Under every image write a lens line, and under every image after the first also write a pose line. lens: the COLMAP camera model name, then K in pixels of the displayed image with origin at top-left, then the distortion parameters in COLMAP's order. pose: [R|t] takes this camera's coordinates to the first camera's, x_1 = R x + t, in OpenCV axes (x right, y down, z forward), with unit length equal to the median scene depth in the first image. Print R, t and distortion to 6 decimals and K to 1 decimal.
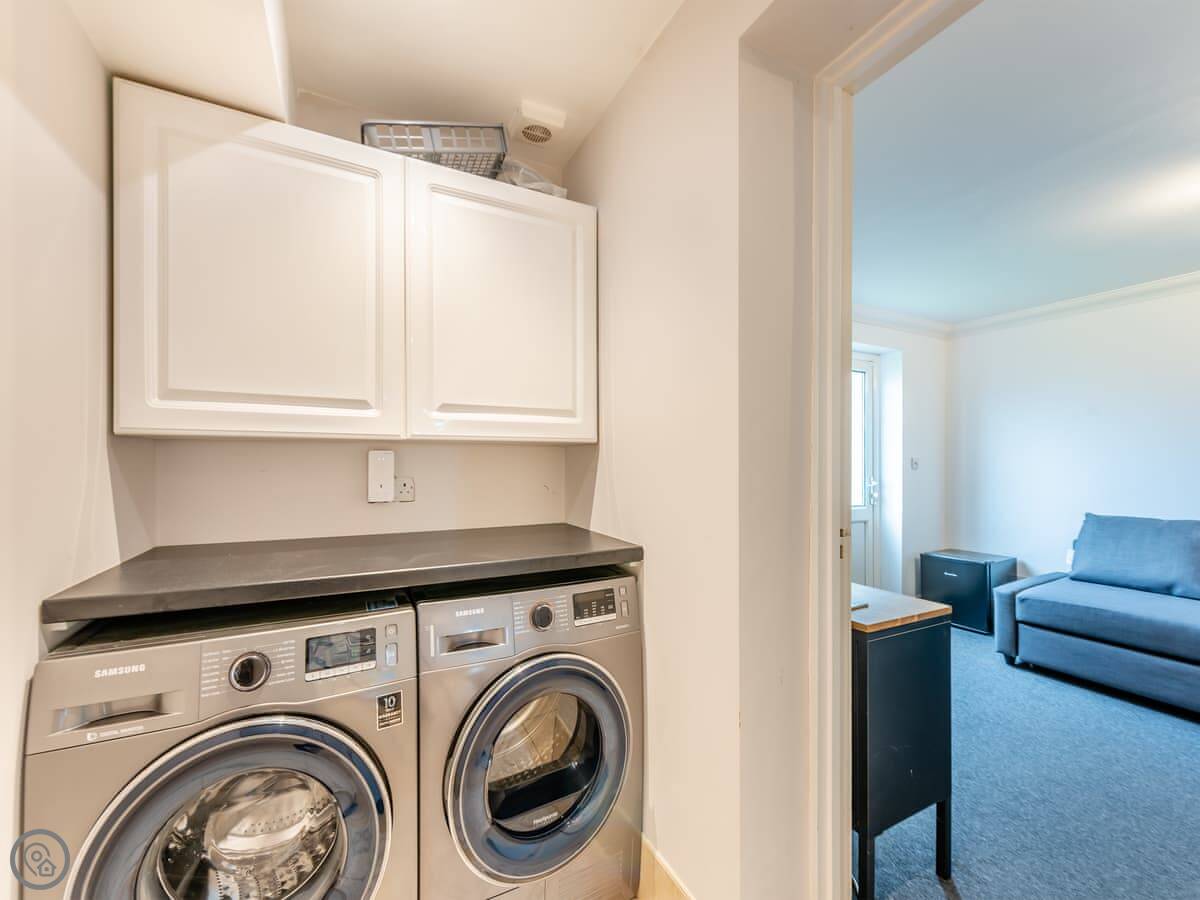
lens RADIAL K [[482.2, 0, 603.5], [0, 482.2, 454.7], [0, 0, 1]] dist [0.009979, -0.000082]
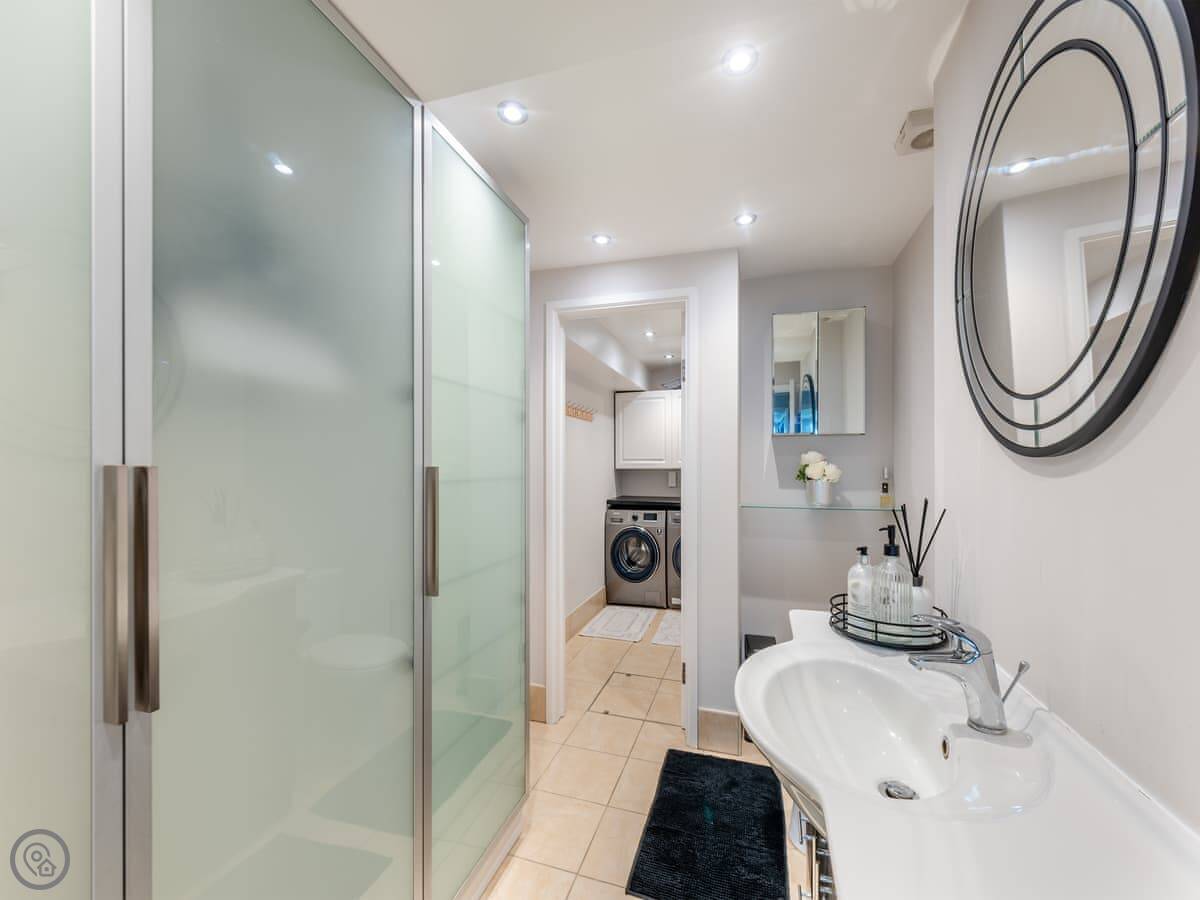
lens RADIAL K [[482.2, 0, 603.5], [0, 482.2, 454.7], [0, 0, 1]] dist [0.009979, -0.000082]
pose [[0.679550, -0.010016, -0.733561, 2.430933], [0.002712, 0.999934, -0.011141, -0.129071], [0.733624, 0.005581, 0.679532, -2.347525]]
